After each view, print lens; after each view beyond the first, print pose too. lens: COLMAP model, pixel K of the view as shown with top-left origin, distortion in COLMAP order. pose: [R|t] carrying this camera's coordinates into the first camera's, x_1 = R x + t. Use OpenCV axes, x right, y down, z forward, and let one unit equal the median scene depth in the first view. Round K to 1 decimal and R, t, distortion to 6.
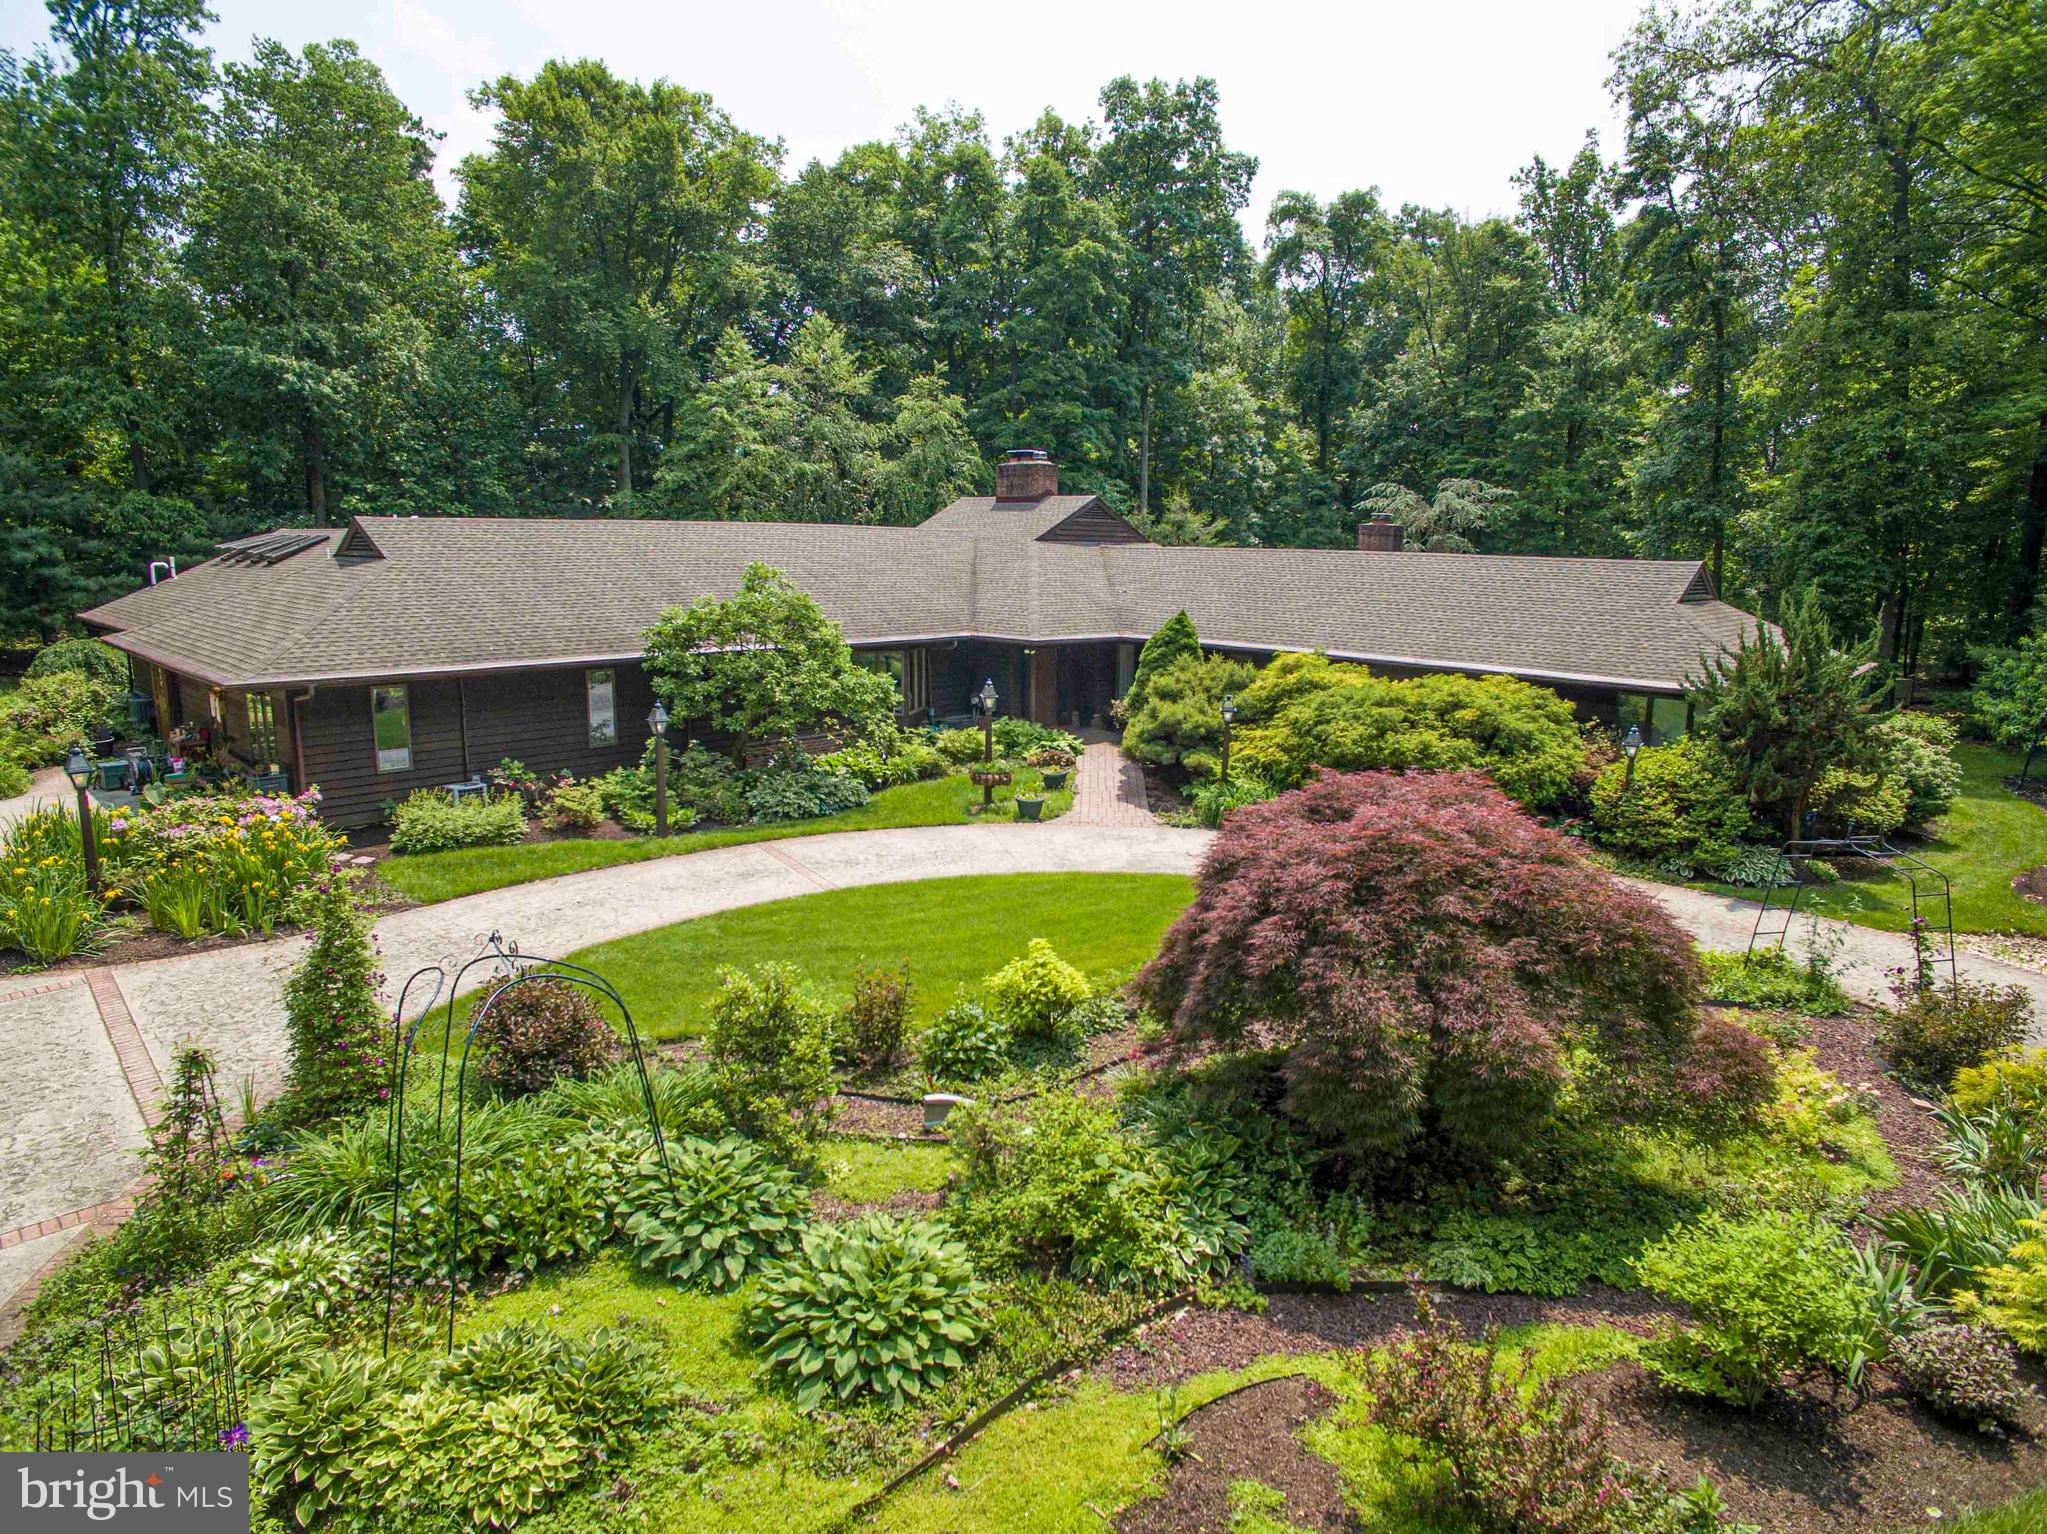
lens RADIAL K [[1195.2, 0, 1016.7], [0, 1195.2, 768.2], [0, 0, 1]] dist [-0.121628, 0.088499]
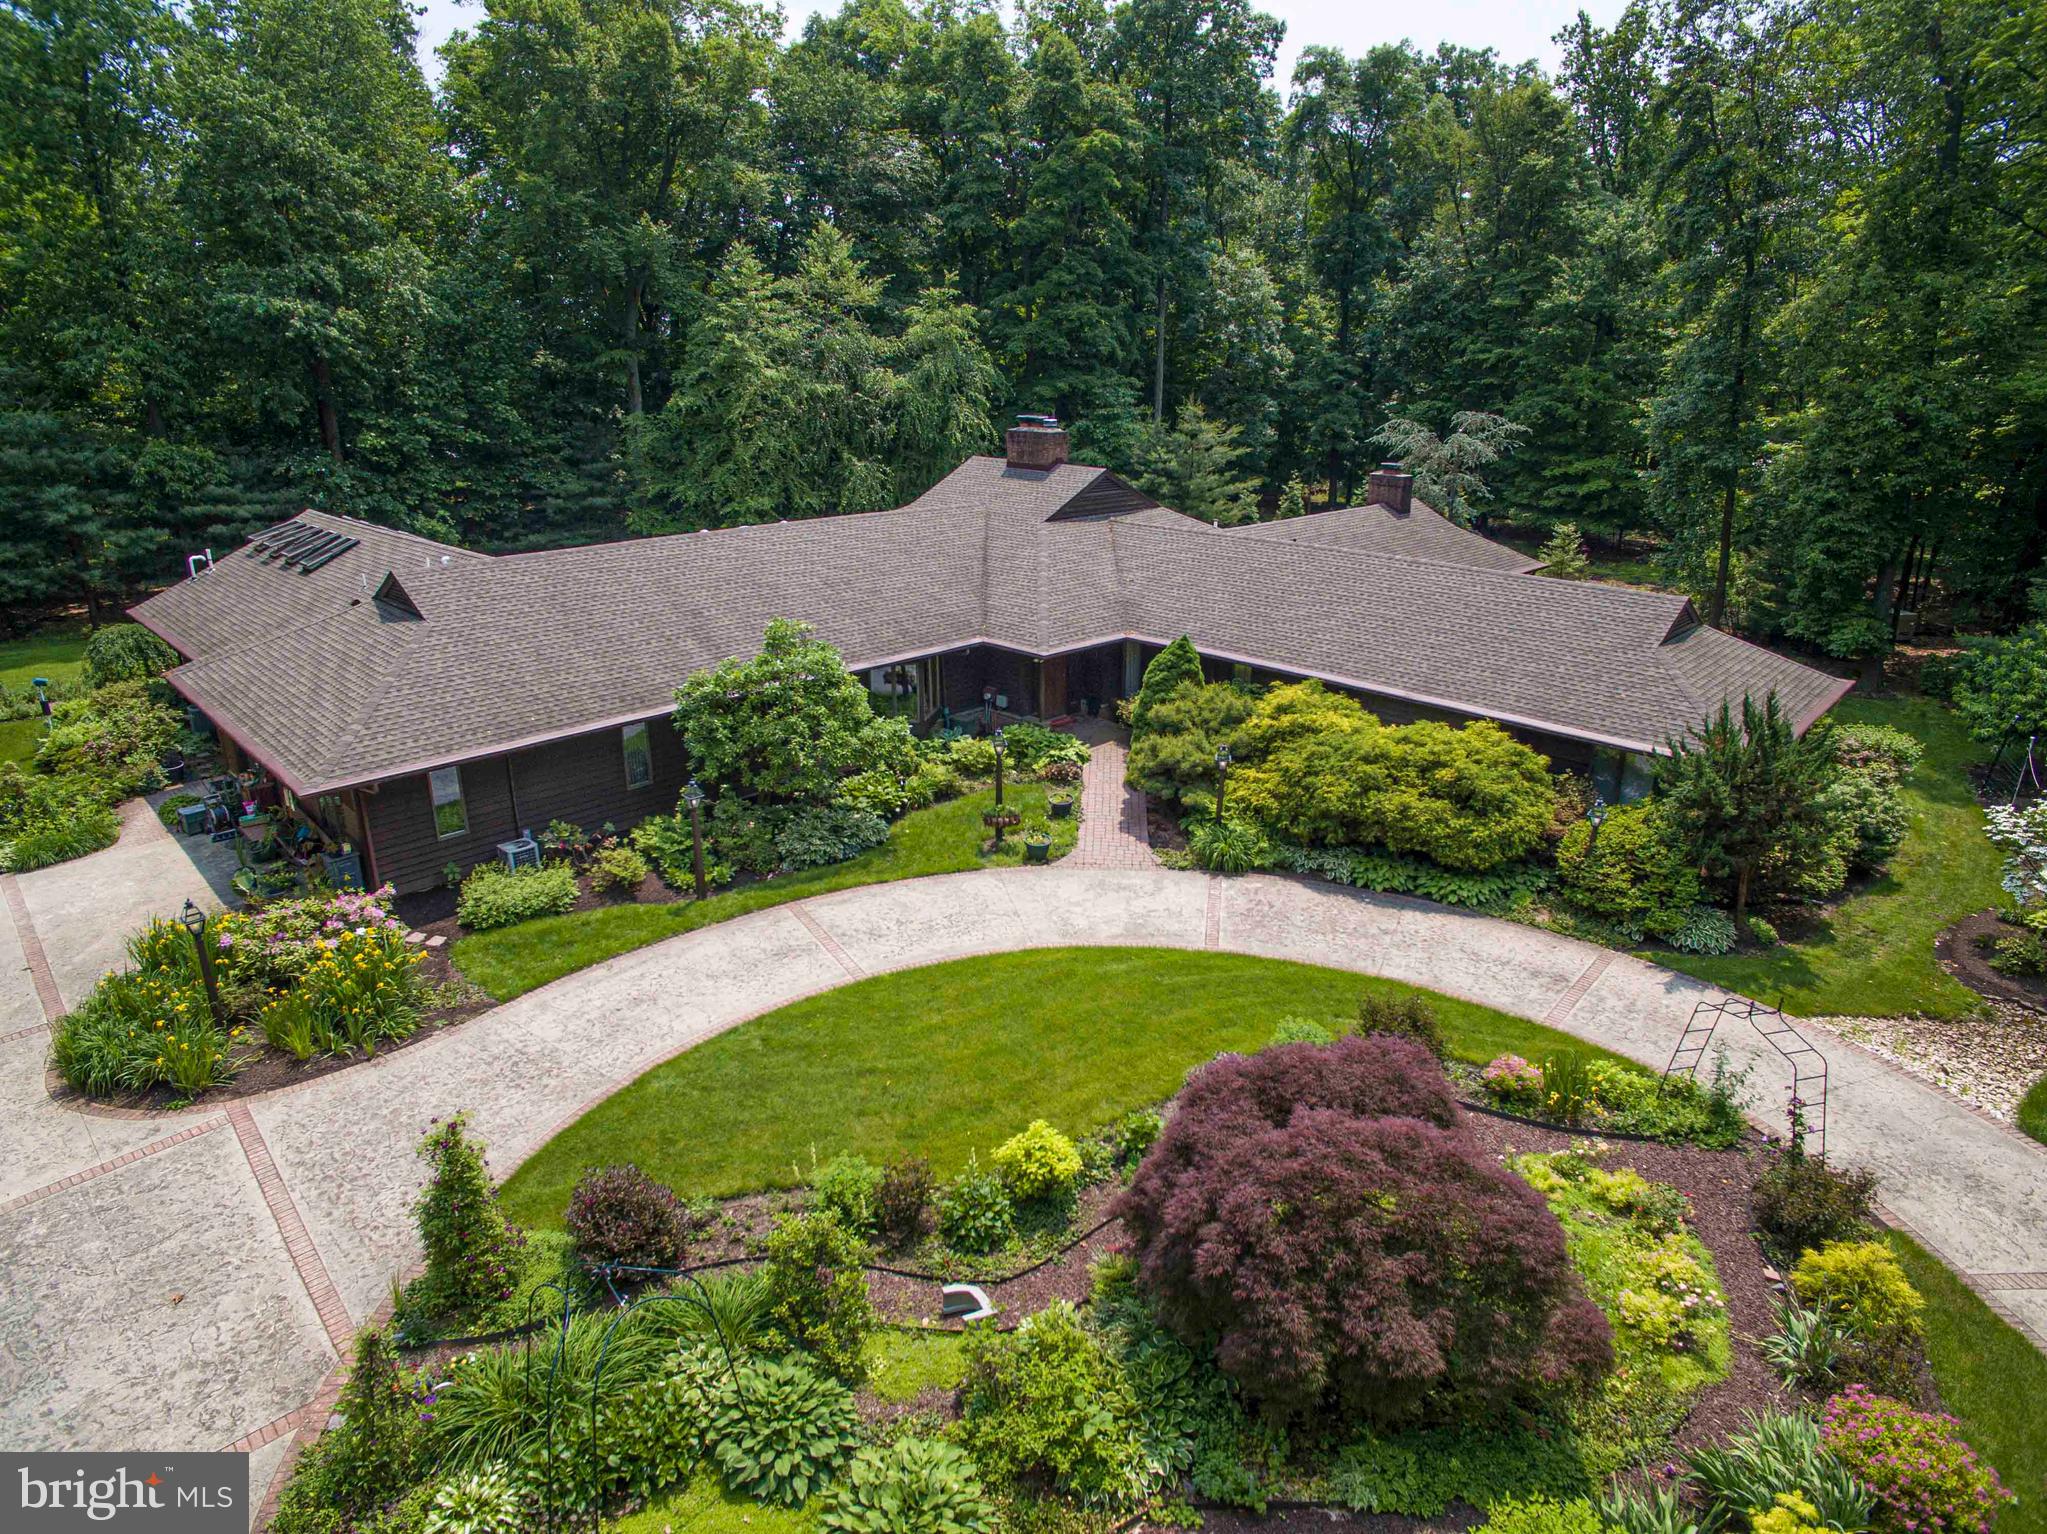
lens RADIAL K [[1195.2, 0, 1016.7], [0, 1195.2, 768.2], [0, 0, 1]] dist [-0.121628, 0.088499]
pose [[0.999871, -0.004182, -0.015495, 0.009120], [0.006368, 0.989575, 0.143880, -0.194632], [0.014731, -0.143960, 0.989474, -0.058822]]
